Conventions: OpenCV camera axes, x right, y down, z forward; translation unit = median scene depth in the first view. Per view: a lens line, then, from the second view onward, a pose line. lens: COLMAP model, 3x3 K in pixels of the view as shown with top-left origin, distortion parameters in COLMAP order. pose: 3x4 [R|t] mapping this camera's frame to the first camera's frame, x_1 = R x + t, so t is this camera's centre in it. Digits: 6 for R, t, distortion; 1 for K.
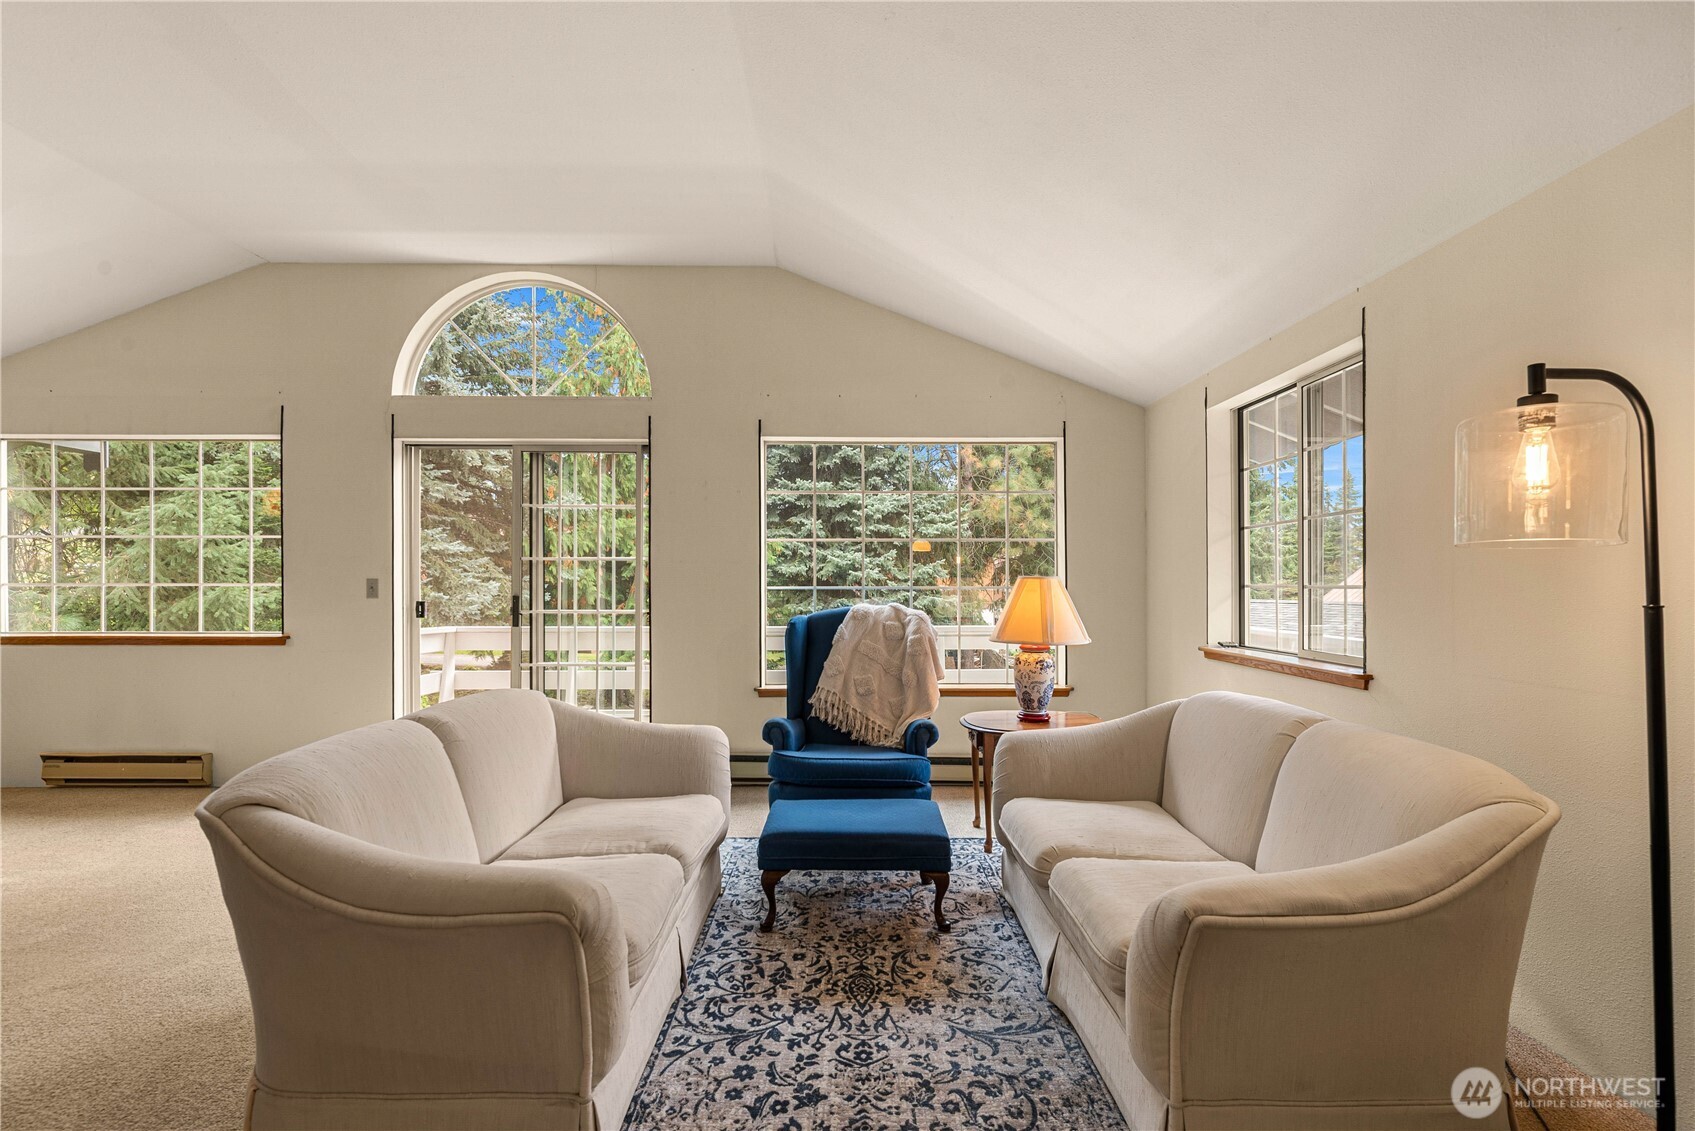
lens RADIAL K [[795.4, 0, 841.6], [0, 795.4, 581.2], [0, 0, 1]] dist [-0.002347, -0.000217]
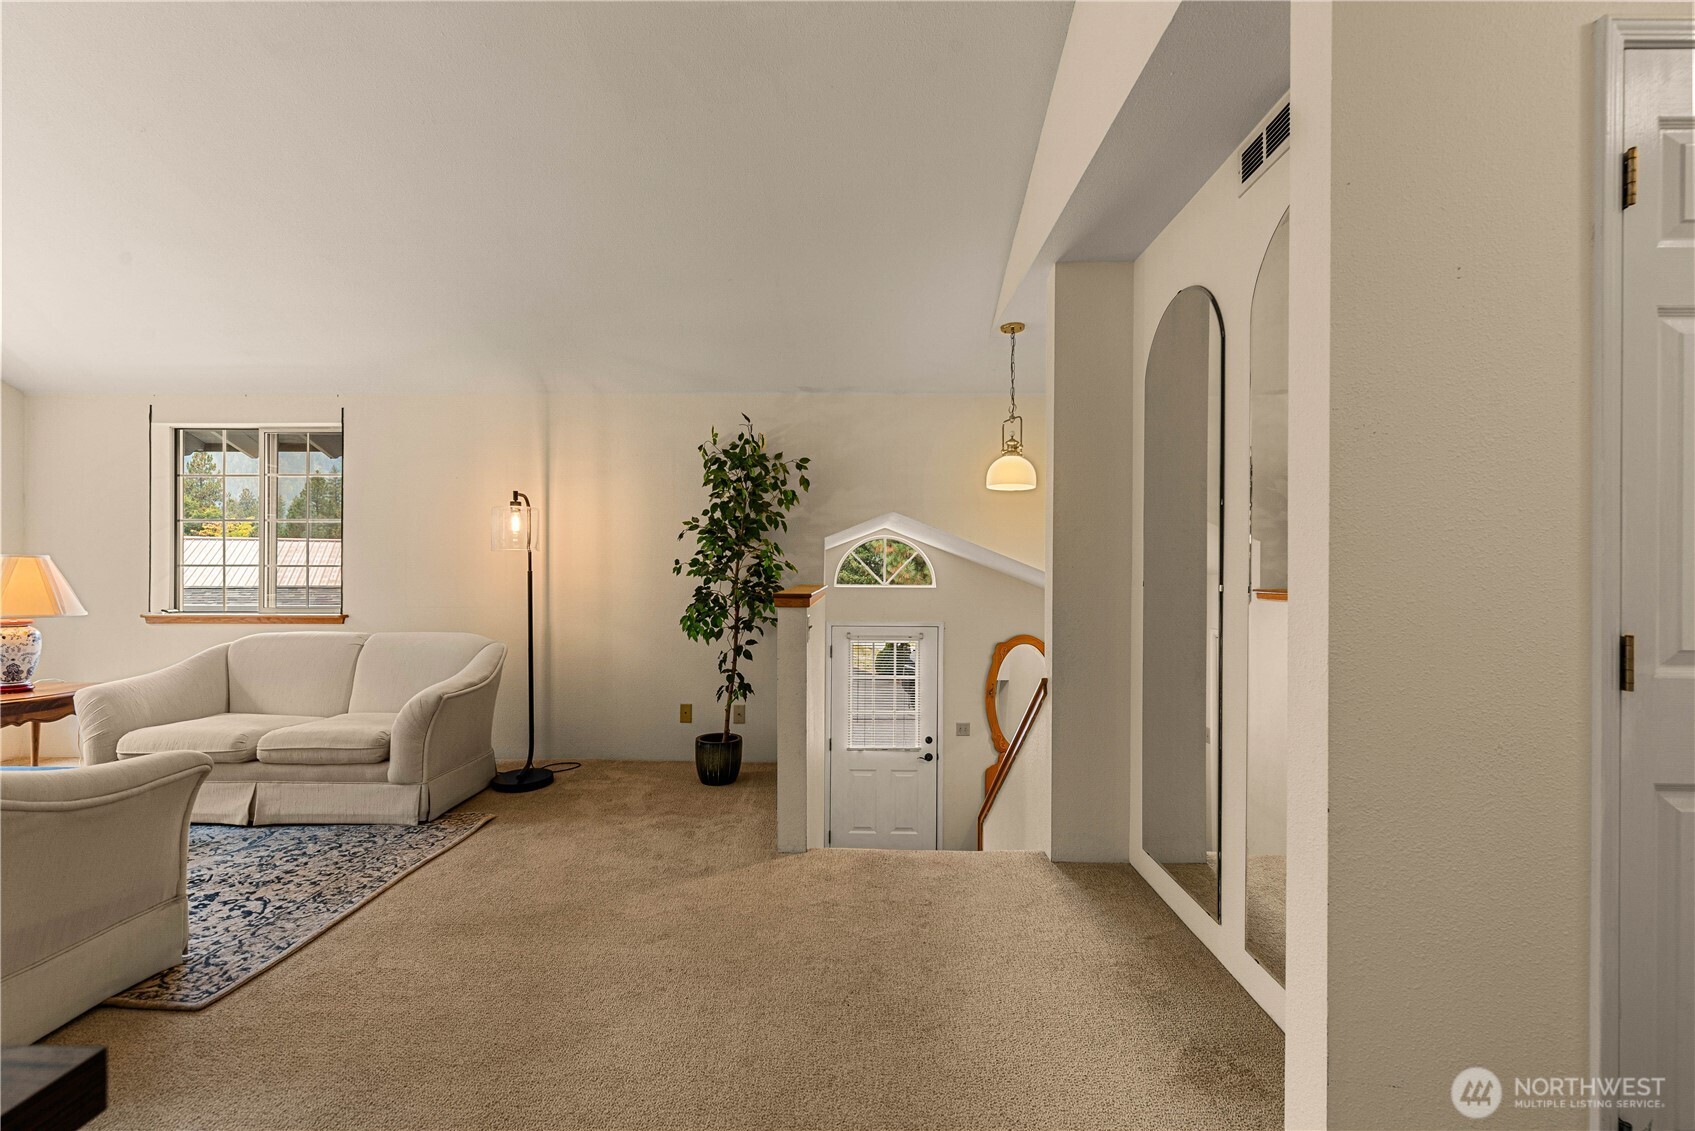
lens RADIAL K [[694.4, 0, 858.7], [0, 694.4, 568.1], [0, 0, 1]] dist [0.000553, 0.000003]
pose [[0.007782, 0.001738, 0.999968, -0.859031], [-0.006615, 0.999977, -0.001686, 0.007079], [-0.999948, -0.006601, 0.007794, -0.160323]]
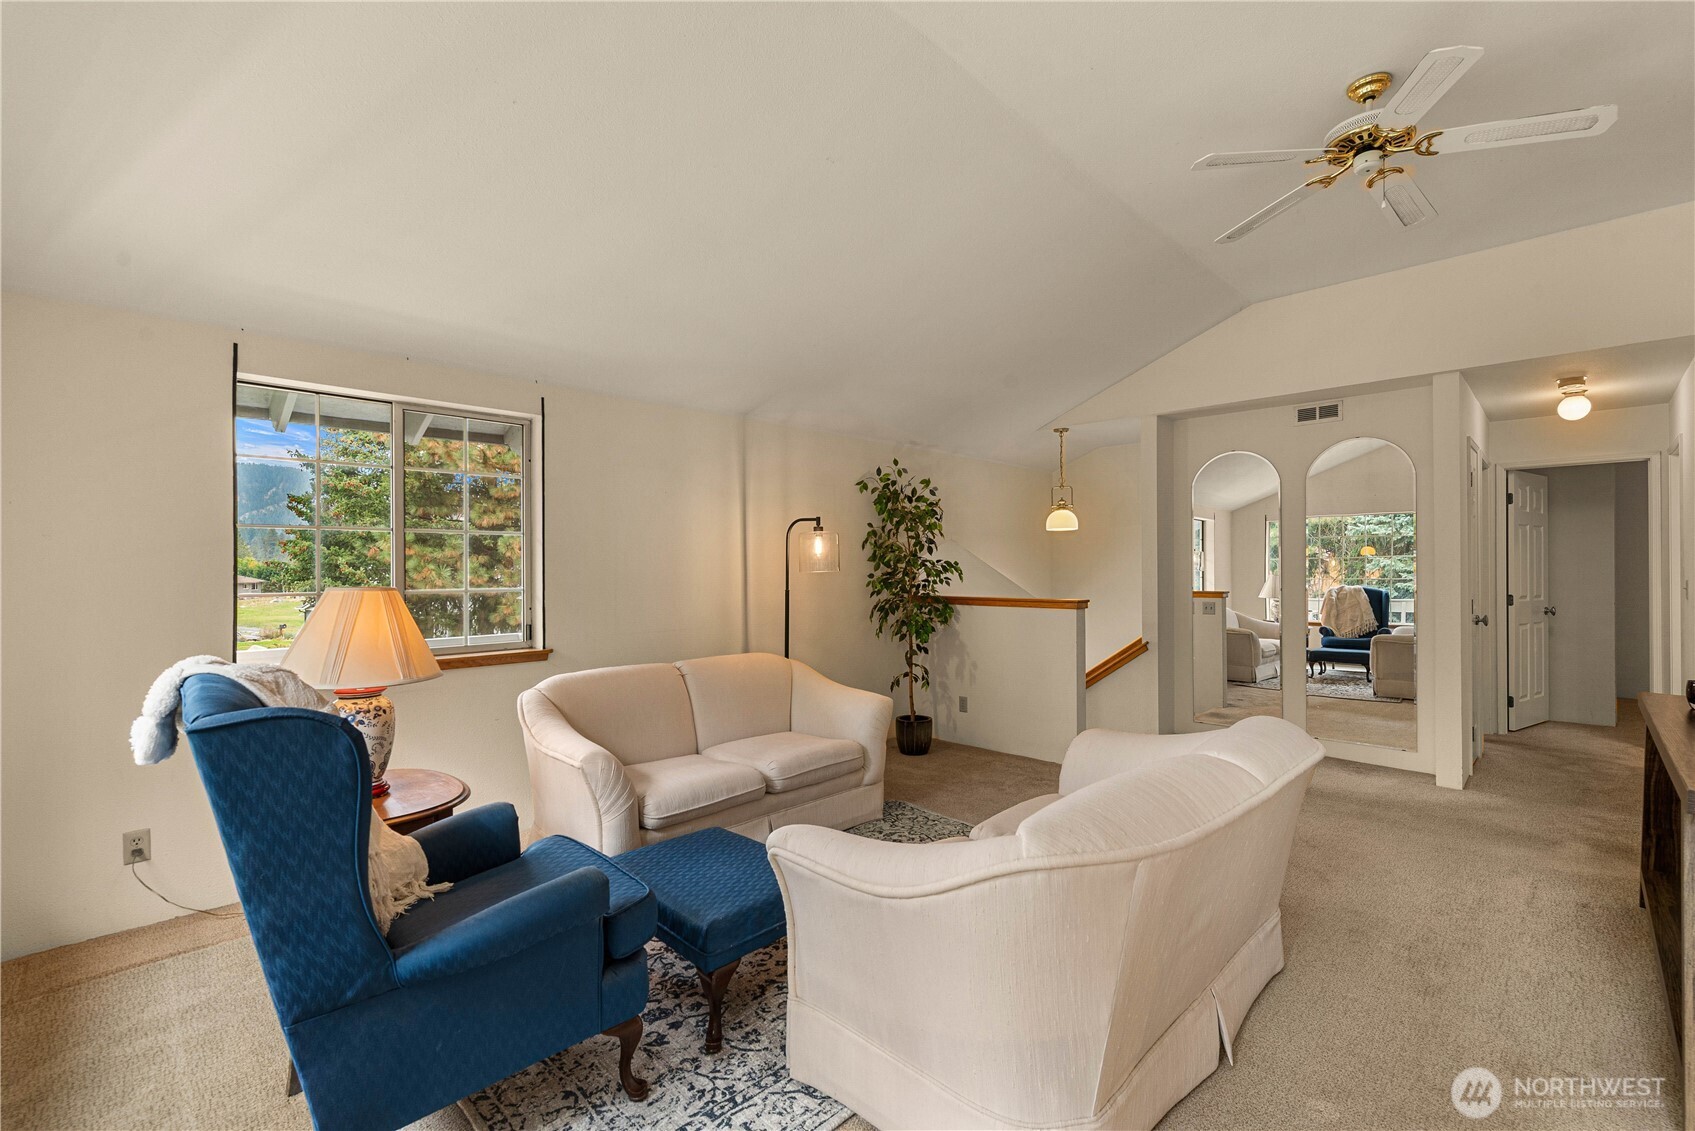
lens RADIAL K [[694.4, 0, 858.7], [0, 694.4, 568.1], [0, 0, 1]] dist [0.000553, 0.000003]
pose [[-0.697136, 0.008303, 0.716891, -0.635036], [0.004391, 0.999964, -0.007311, -0.020437], [-0.716926, -0.001949, -0.697147, 1.413831]]
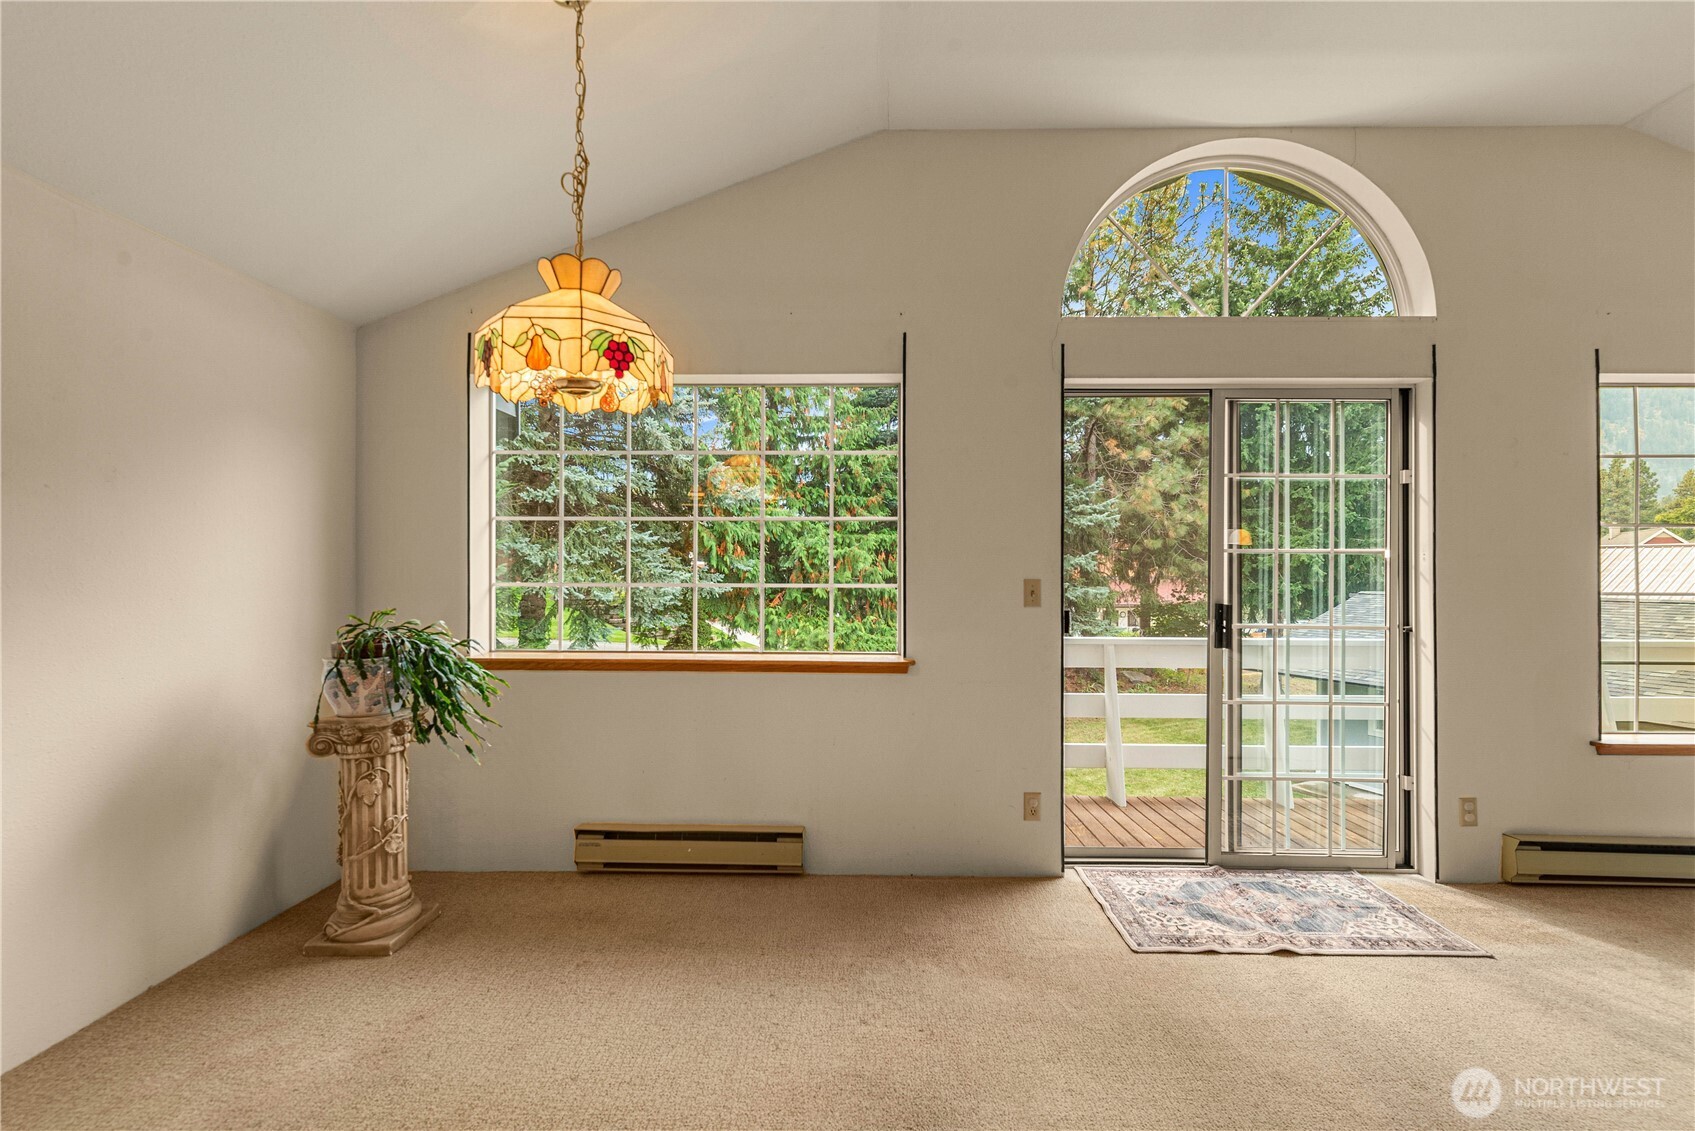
lens RADIAL K [[730.8, 0, 847.5], [0, 730.8, 565.5], [0, 0, 1]] dist [0.001346, 0.000052]
pose [[0.999411, 0.002446, -0.034218, -1.145691], [-0.002654, 0.999978, -0.006031, -0.017247], [0.034203, 0.006118, 0.999396, 0.551692]]
